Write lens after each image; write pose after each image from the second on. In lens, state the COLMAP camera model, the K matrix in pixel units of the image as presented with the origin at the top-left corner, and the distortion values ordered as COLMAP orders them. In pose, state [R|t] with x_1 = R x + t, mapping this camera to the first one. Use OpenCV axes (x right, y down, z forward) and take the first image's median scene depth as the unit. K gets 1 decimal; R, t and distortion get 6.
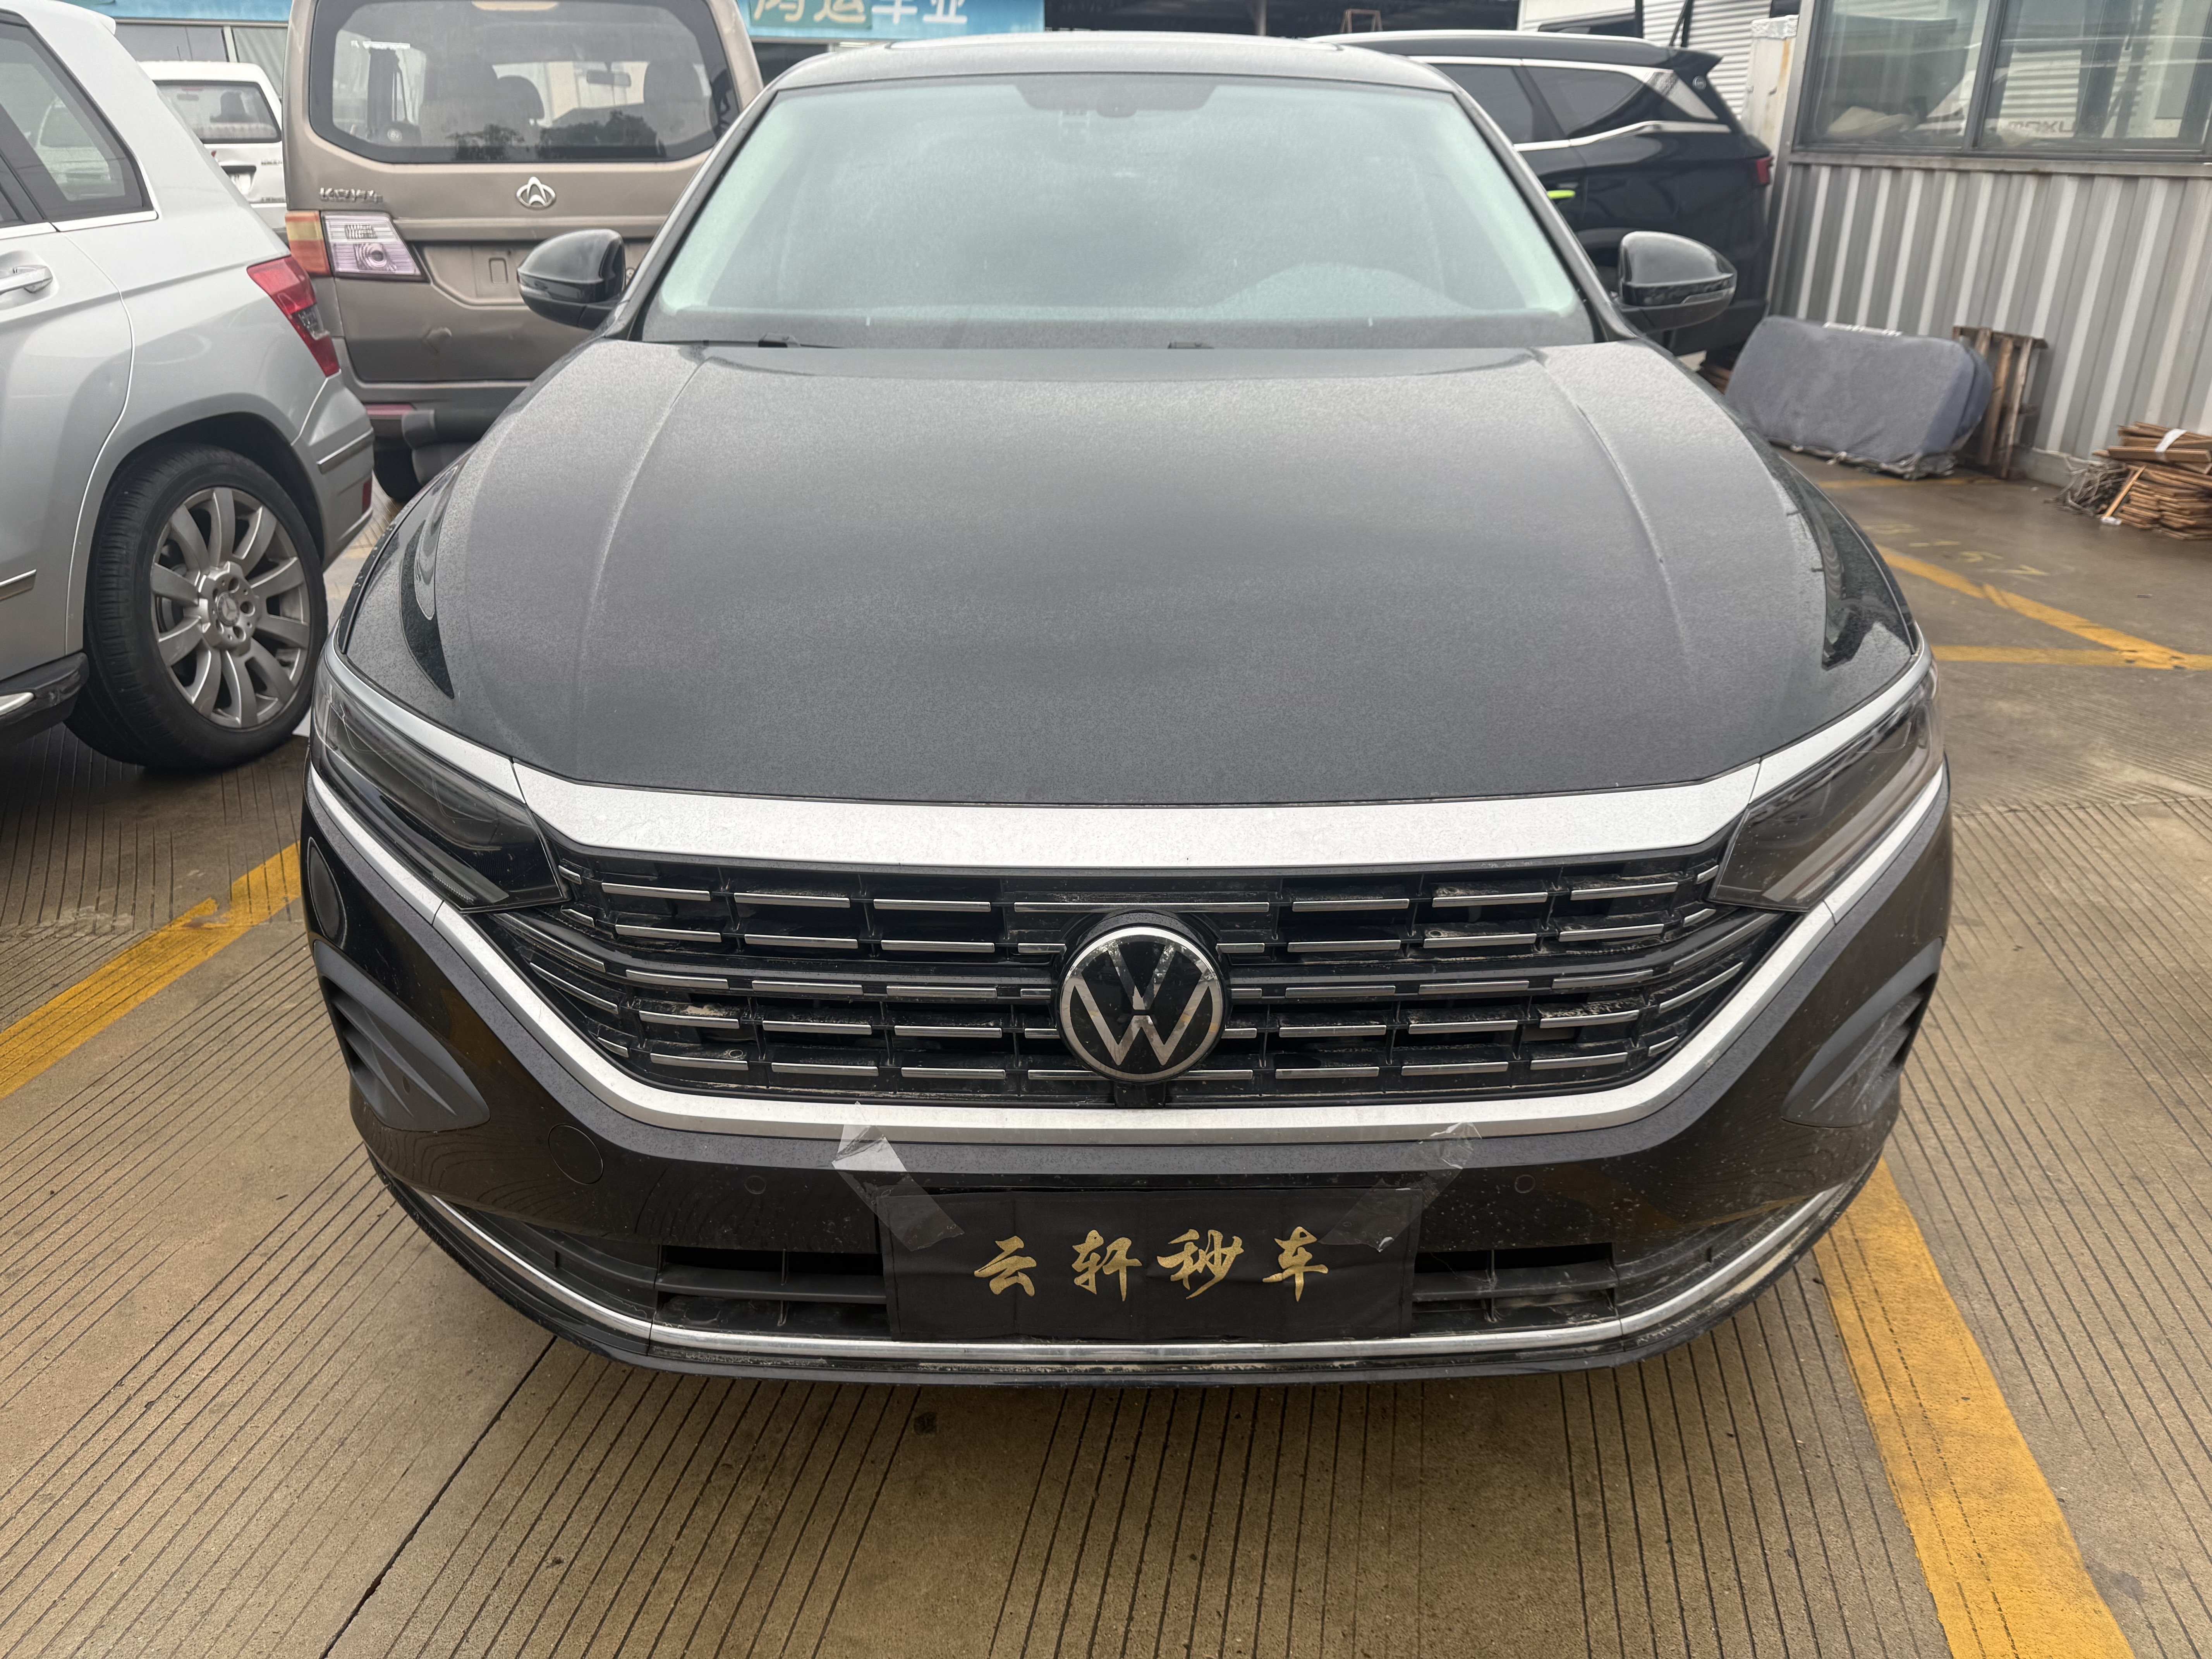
lens RADIAL K [[1669.0, 0, 1092.1], [0, 1669.0, 832.7], [0, 0, 1]] dist [0.022764, -0.025501]
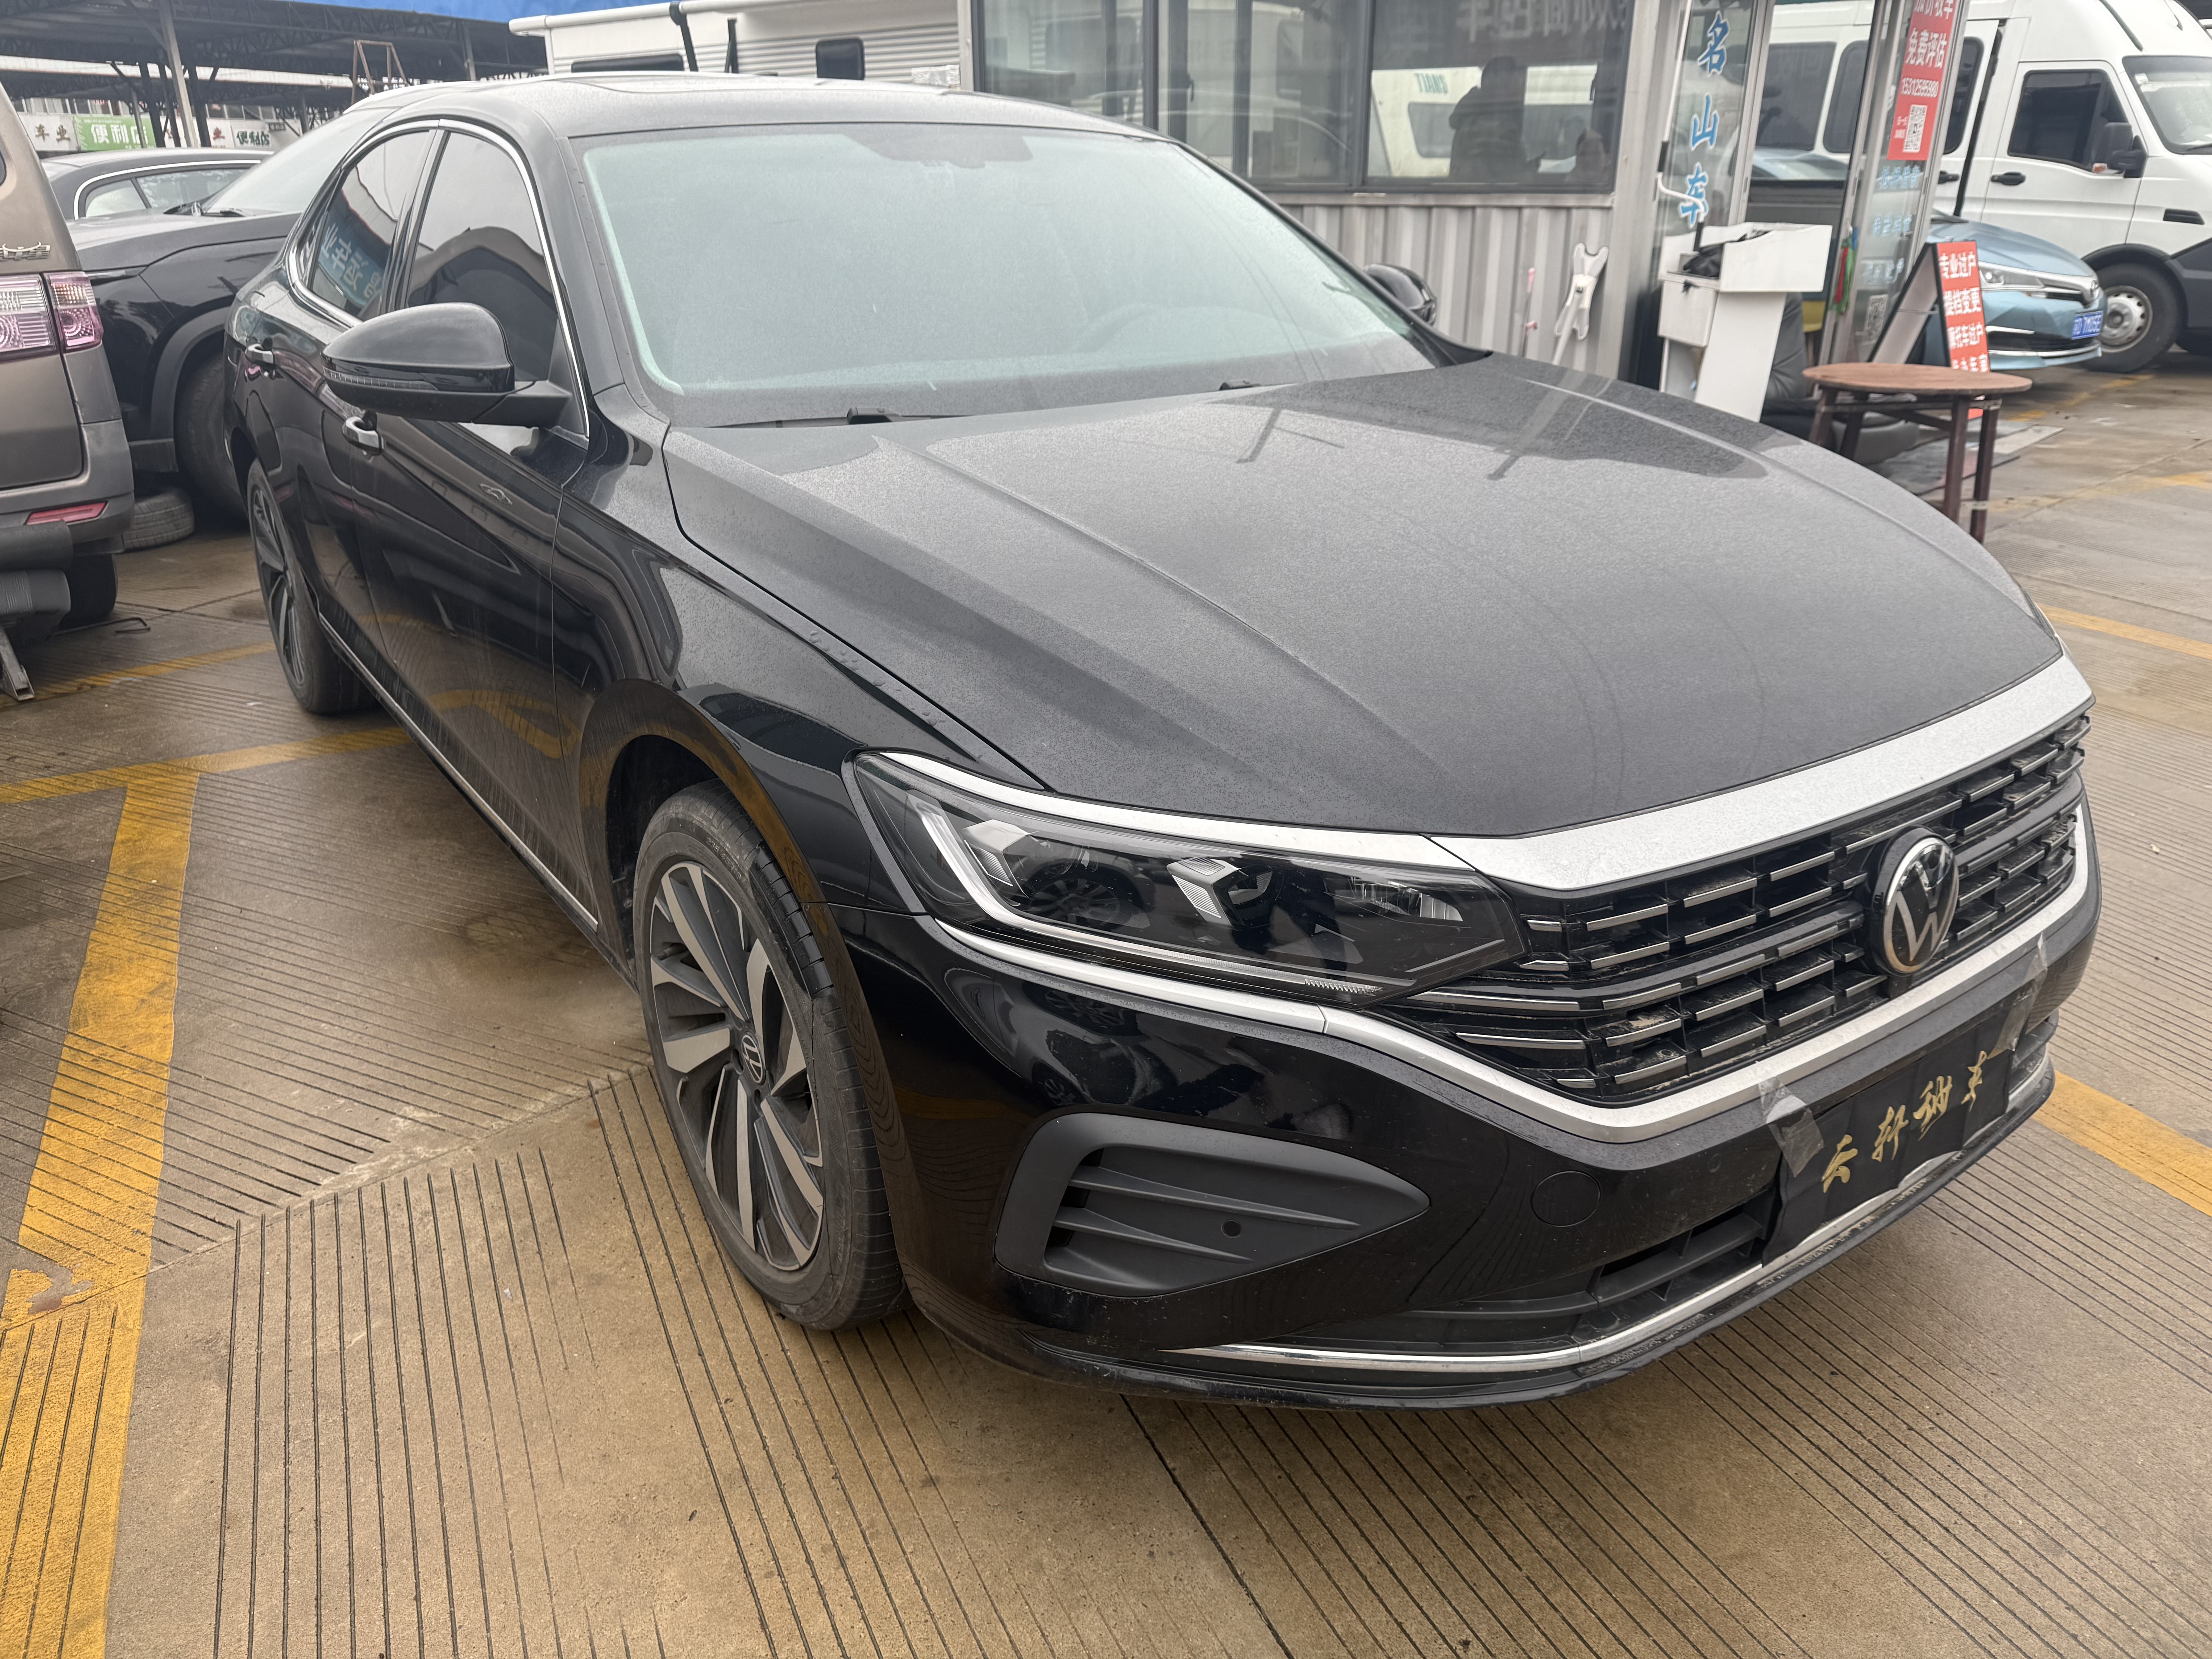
lens RADIAL K [[1669.0, 0, 1101.6], [0, 1669.0, 817.4], [0, 0, 1]] dist [0.022764, -0.025501]
pose [[0.806985, -0.219946, 0.548086, -1.044147], [0.233576, 0.971257, 0.045854, -0.145100], [-0.542418, 0.091016, 0.835164, 0.287313]]
